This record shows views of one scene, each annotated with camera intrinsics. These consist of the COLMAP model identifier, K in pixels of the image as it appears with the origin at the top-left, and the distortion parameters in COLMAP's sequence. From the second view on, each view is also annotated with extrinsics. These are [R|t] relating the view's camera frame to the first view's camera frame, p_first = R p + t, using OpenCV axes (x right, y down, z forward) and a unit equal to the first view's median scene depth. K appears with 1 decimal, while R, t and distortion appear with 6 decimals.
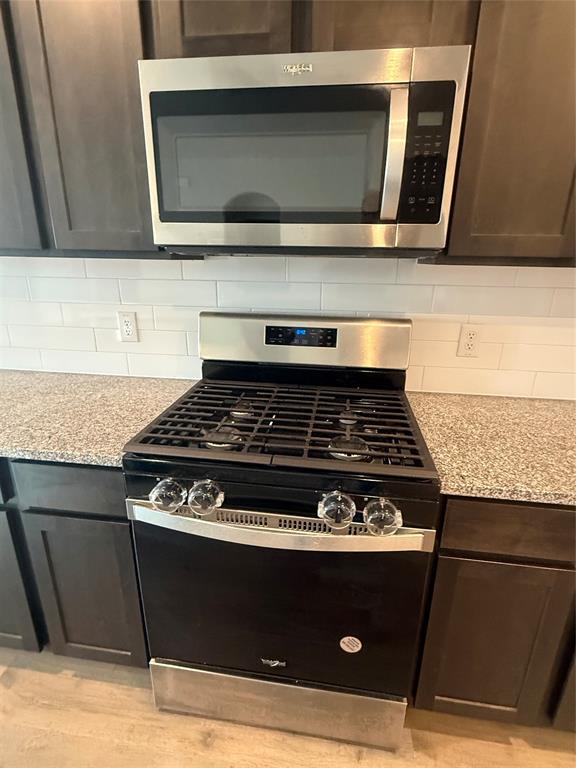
lens RADIAL K [[371.5, 0, 288.0], [0, 371.5, 384.0], [0, 0, 1]] dist [-0.010536, -0.000105]
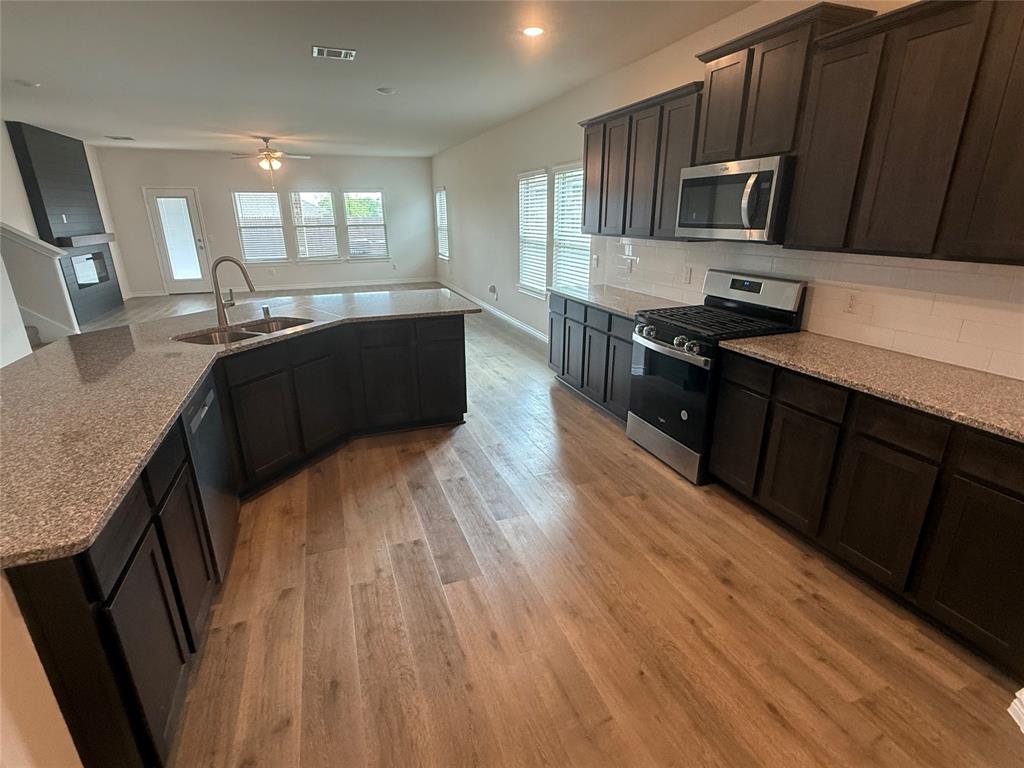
lens RADIAL K [[495.3, 0, 512.0], [0, 495.3, 384.0], [0, 0, 1]] dist [-0.010536, -0.000105]
pose [[0.463548, 0.264440, -0.845692, 2.141703], [-0.265465, 0.952034, 0.152183, 0.335278], [0.845370, 0.153958, 0.511513, -1.413465]]
